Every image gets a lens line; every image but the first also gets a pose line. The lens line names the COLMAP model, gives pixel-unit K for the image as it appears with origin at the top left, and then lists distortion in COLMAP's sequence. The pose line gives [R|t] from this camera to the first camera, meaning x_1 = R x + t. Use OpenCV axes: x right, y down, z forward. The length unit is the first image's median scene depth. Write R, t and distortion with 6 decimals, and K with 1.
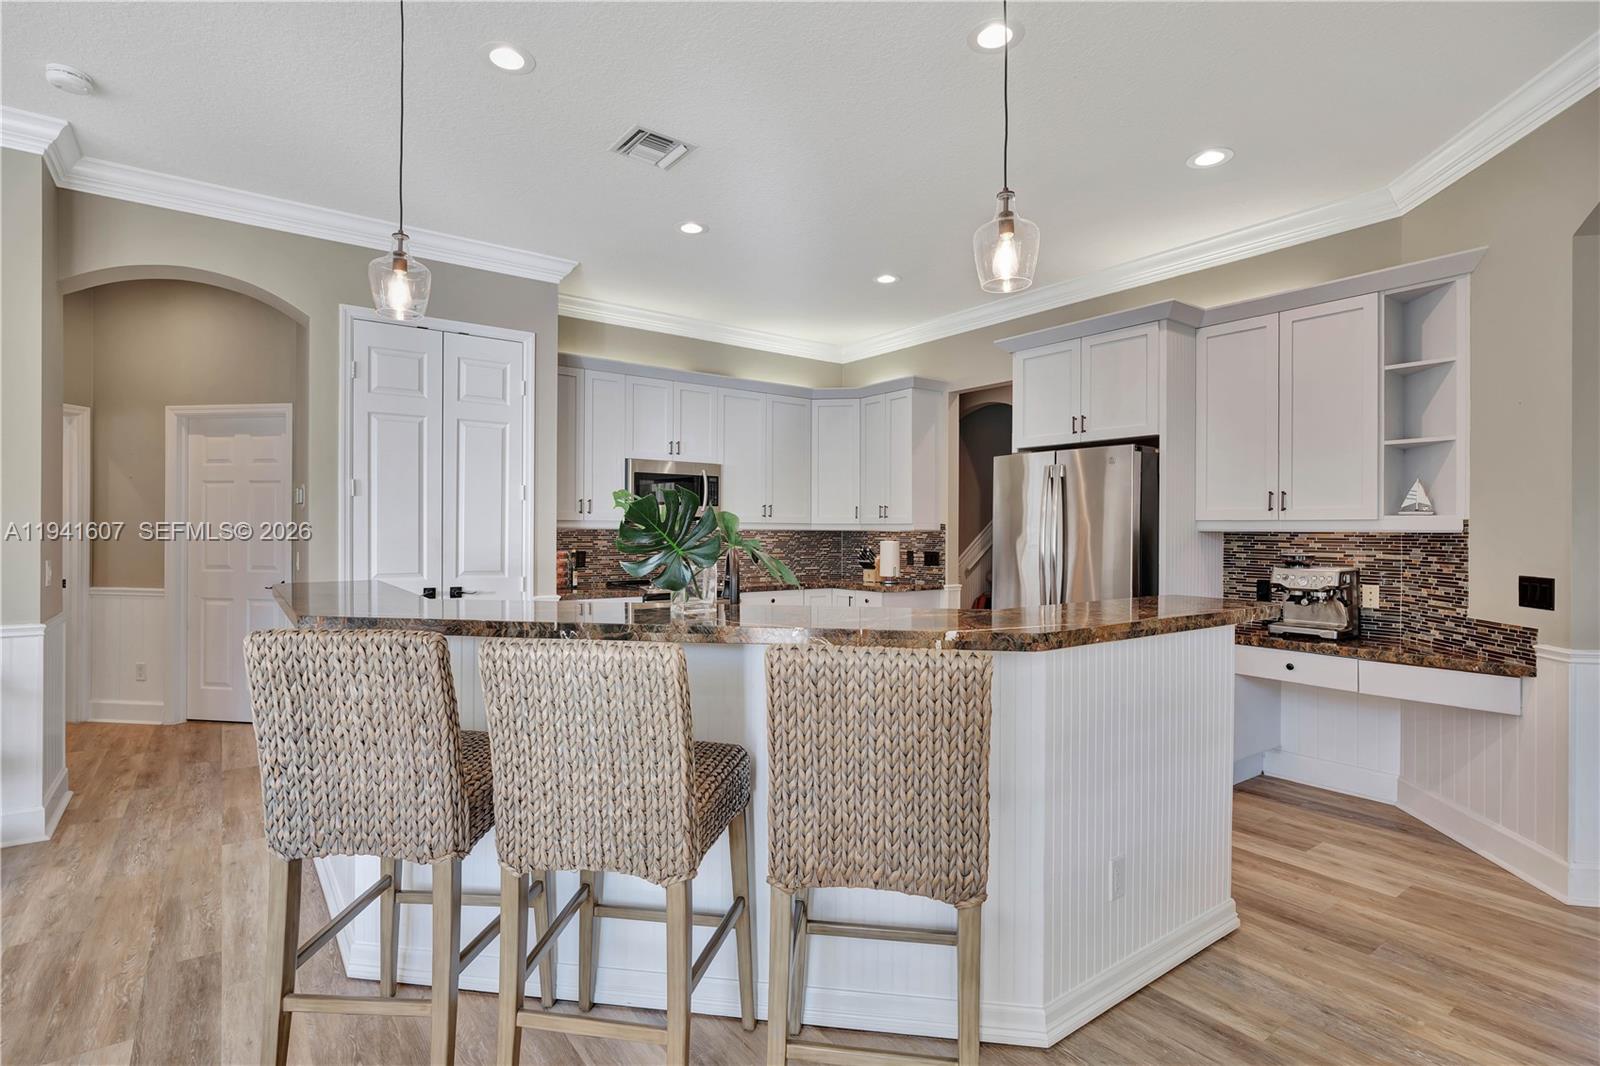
lens RADIAL K [[774.5, 0, 800.0], [0, 774.5, 533.0], [0, 0, 1]] dist [-0.004827, 0.000166]
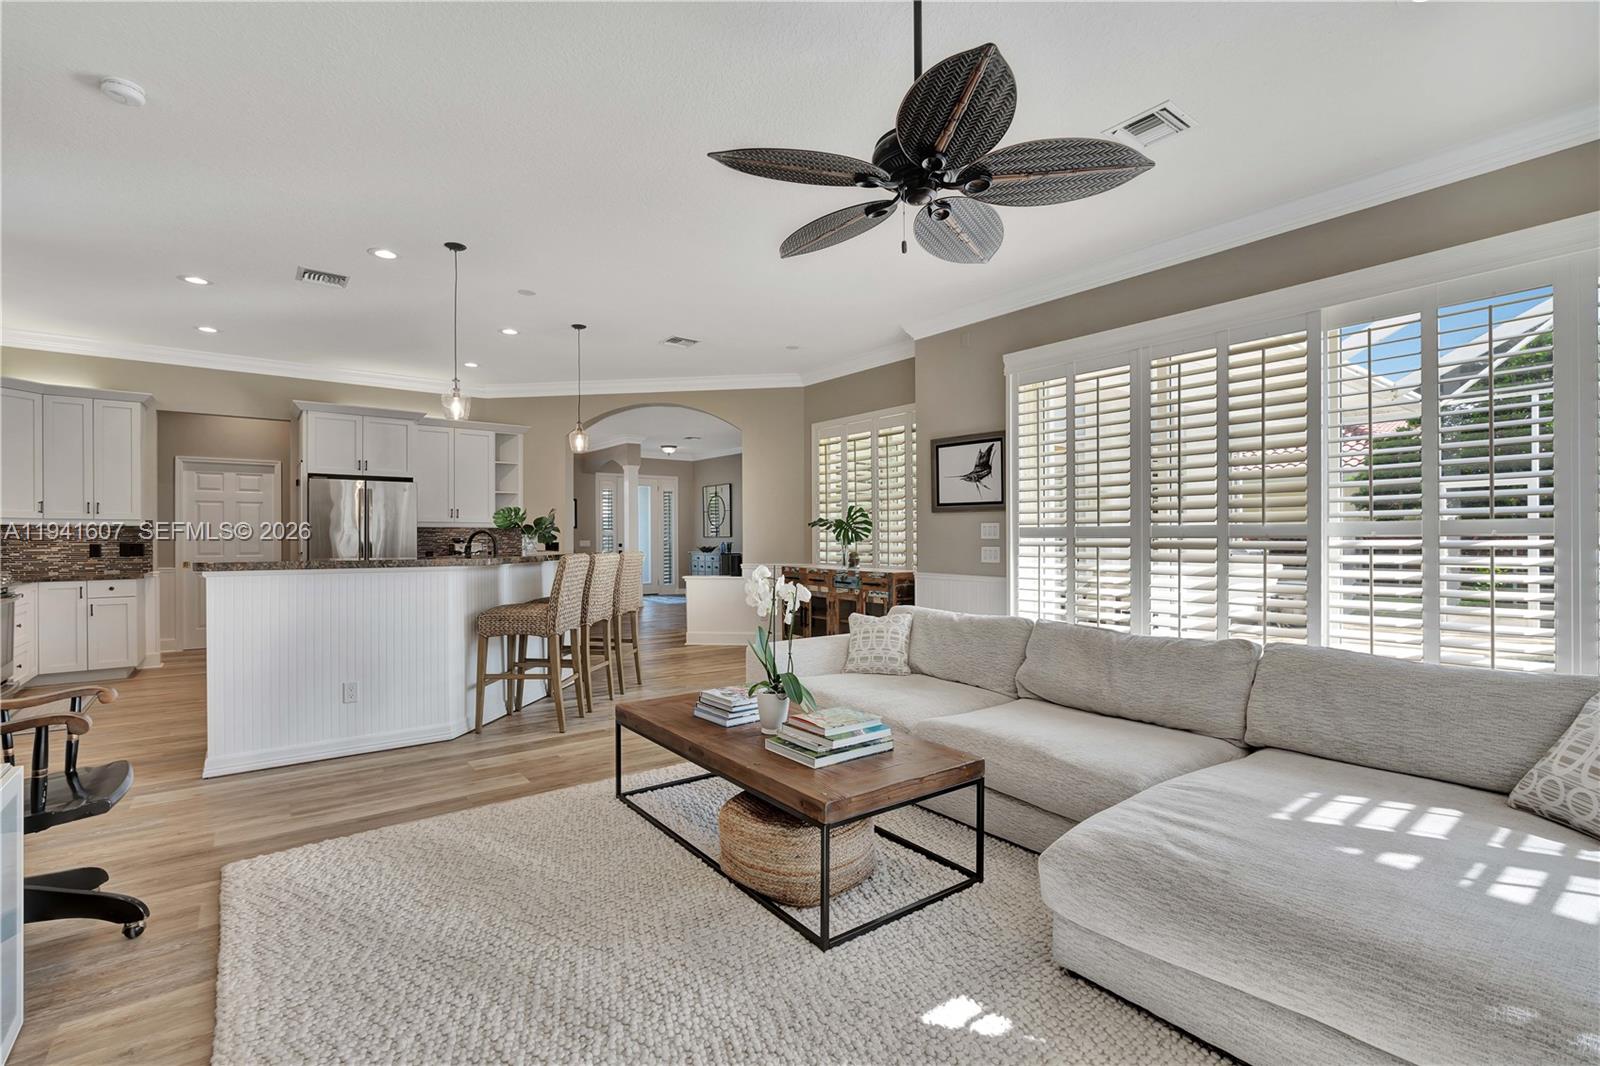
lens RADIAL K [[731.0, 0, 804.5], [0, 731.0, 536.9], [0, 0, 1]] dist [-0.002982, 0.000043]
pose [[-0.029935, -0.003955, 0.999544, -1.741327], [0.003982, 0.999984, 0.004076, 0.024372], [-0.999544, 0.004102, -0.029919, 0.085138]]
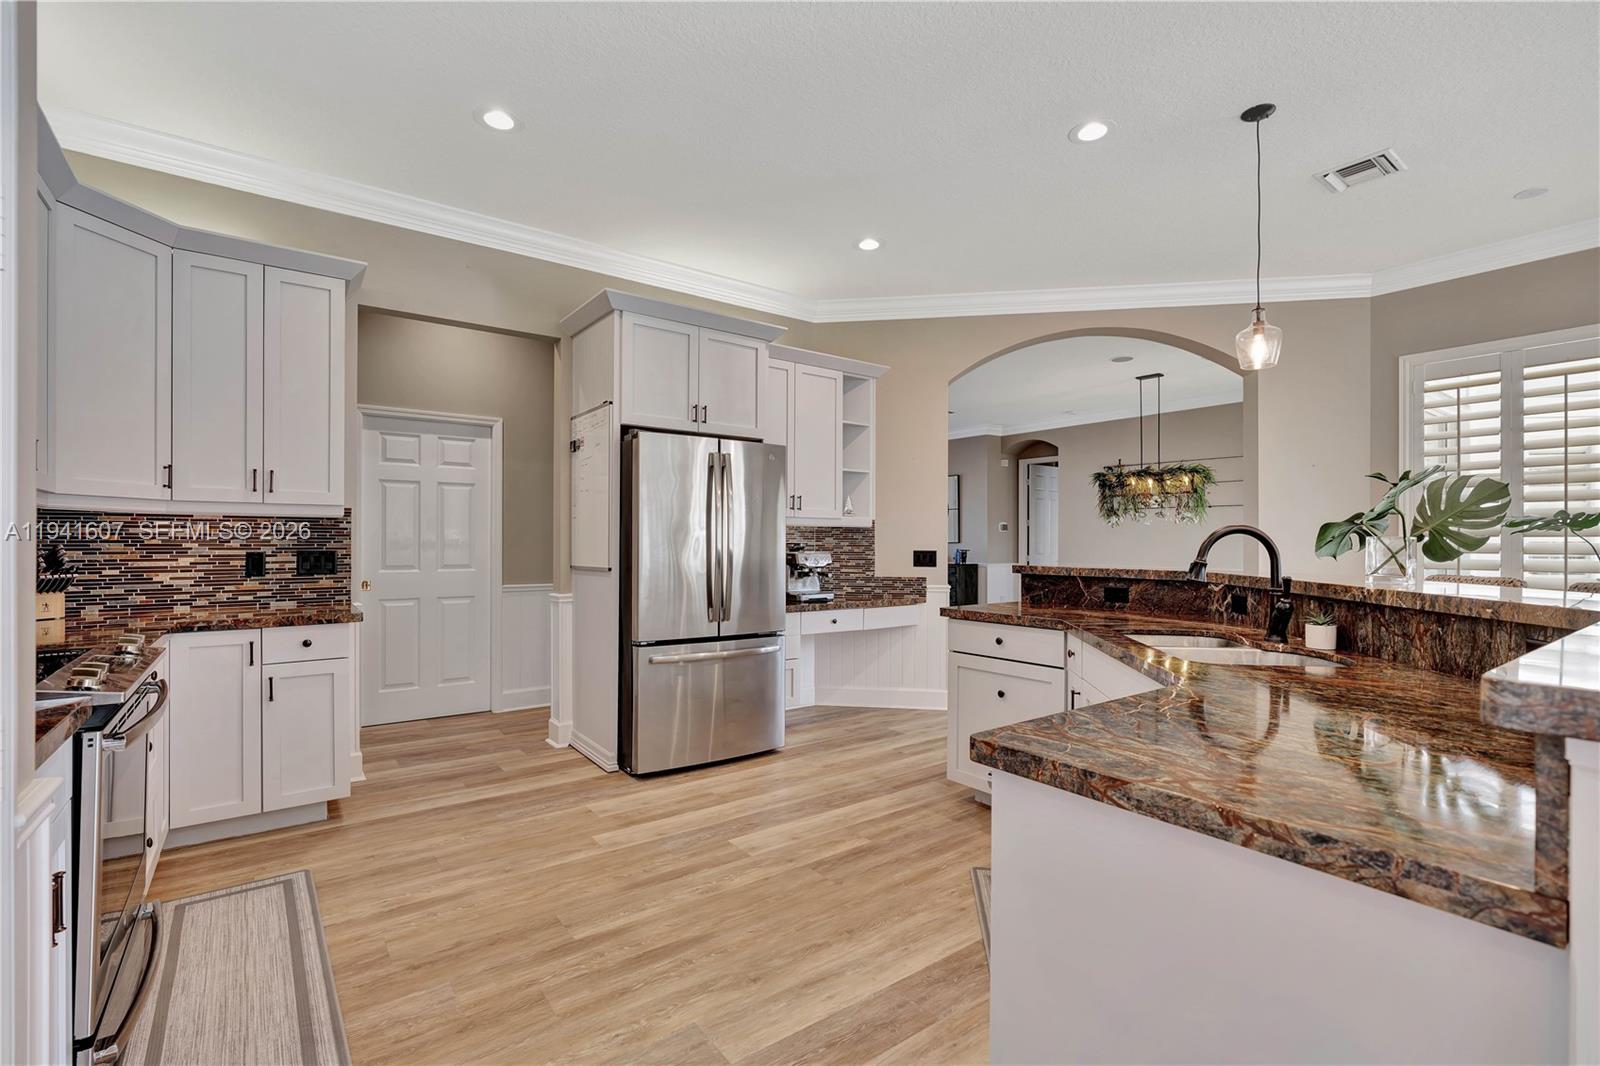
lens RADIAL K [[730.3, 0, 795.9], [0, 730.3, 537.0], [0, 0, 1]] dist [-0.001243, 0.000302]
pose [[-0.009880, 0.002946, 0.999947, -0.761344], [-0.001158, 0.999995, -0.002958, 0.025571], [-0.999951, -0.001187, -0.009877, 1.181118]]
